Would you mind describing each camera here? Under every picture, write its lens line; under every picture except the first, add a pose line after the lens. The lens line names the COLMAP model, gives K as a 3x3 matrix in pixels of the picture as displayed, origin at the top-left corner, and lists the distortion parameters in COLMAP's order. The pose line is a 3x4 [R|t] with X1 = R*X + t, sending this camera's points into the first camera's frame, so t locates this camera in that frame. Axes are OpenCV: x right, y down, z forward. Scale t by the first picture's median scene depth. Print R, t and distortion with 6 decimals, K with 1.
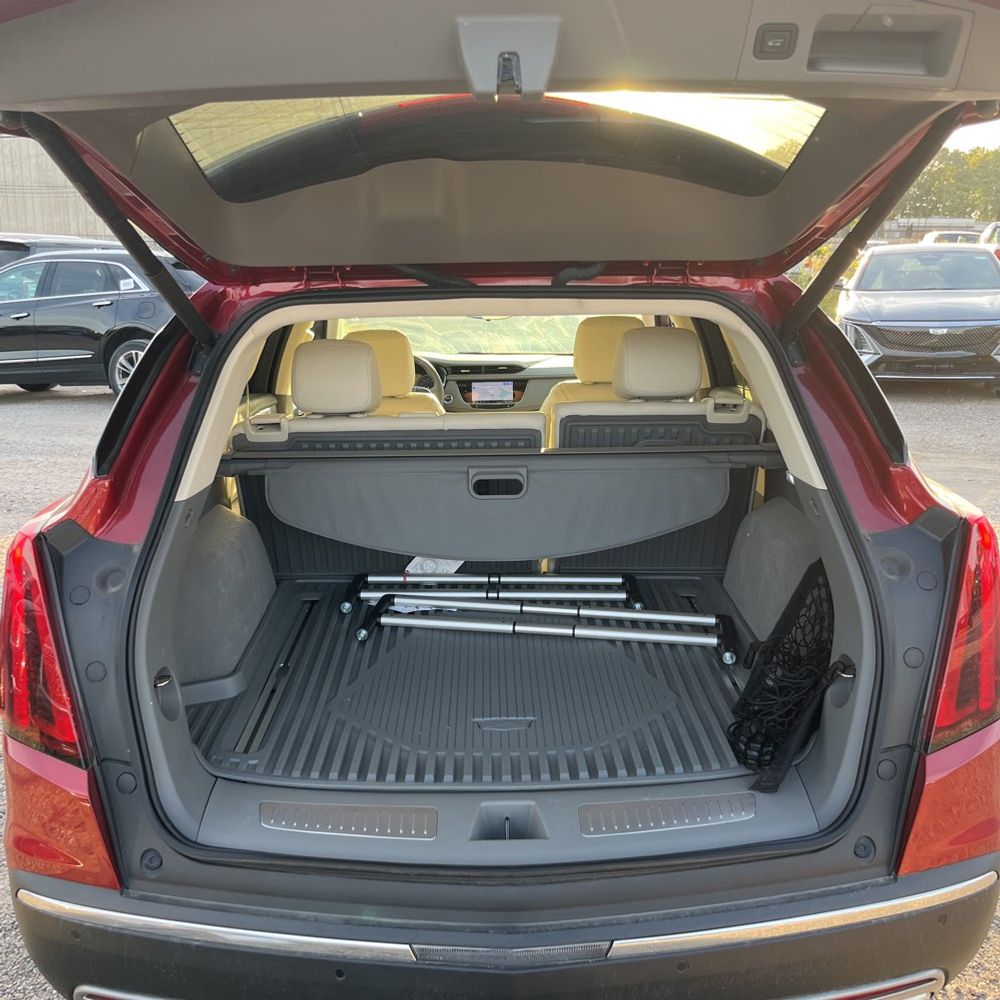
lens RADIAL K [[978.5, 0, 502.5], [0, 978.5, 492.2], [0, 0, 1]] dist [0.118386, -0.299950]
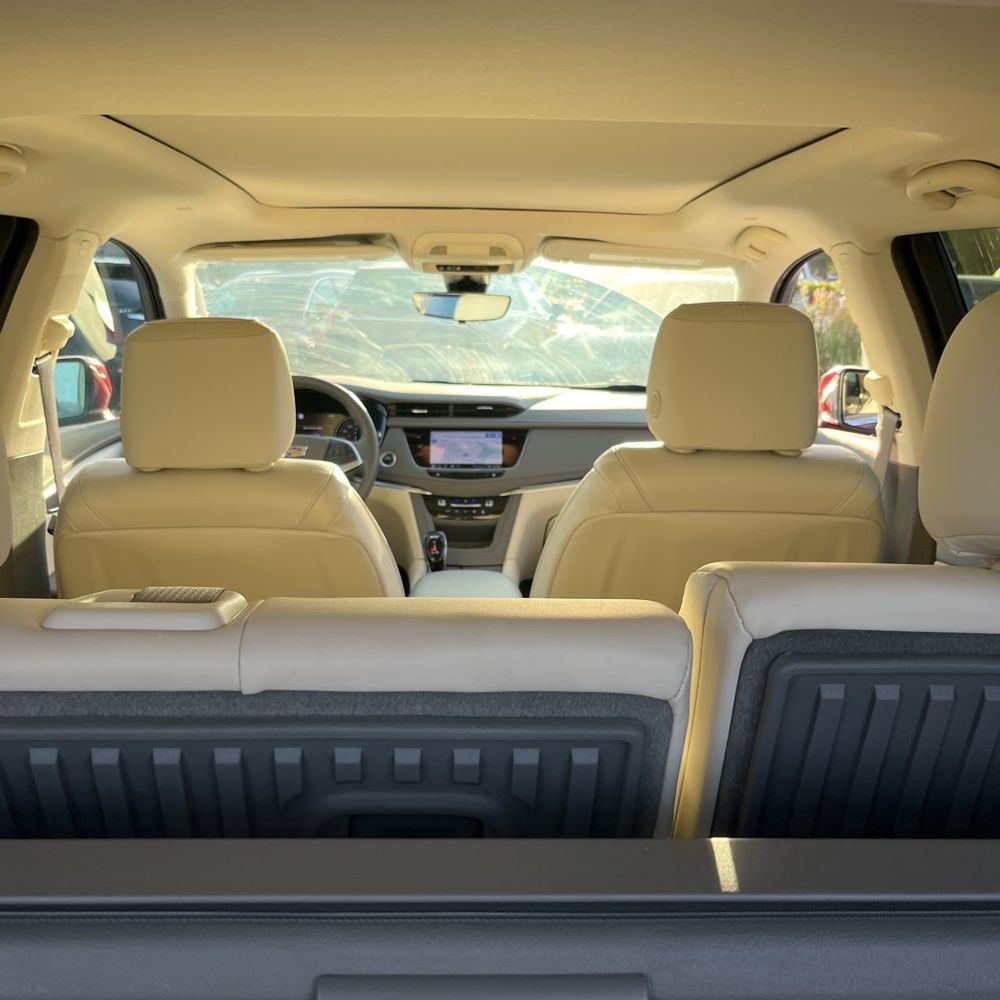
lens RADIAL K [[1014.4, 0, 500.0], [0, 1014.4, 500.0], [0, 0, 1]] dist [0.013269, 0.009053]
pose [[0.999319, 0.027466, 0.024642, -0.004374], [-0.026652, 0.999107, -0.032775, -0.053237], [-0.025520, 0.032096, 0.999159, 0.404899]]
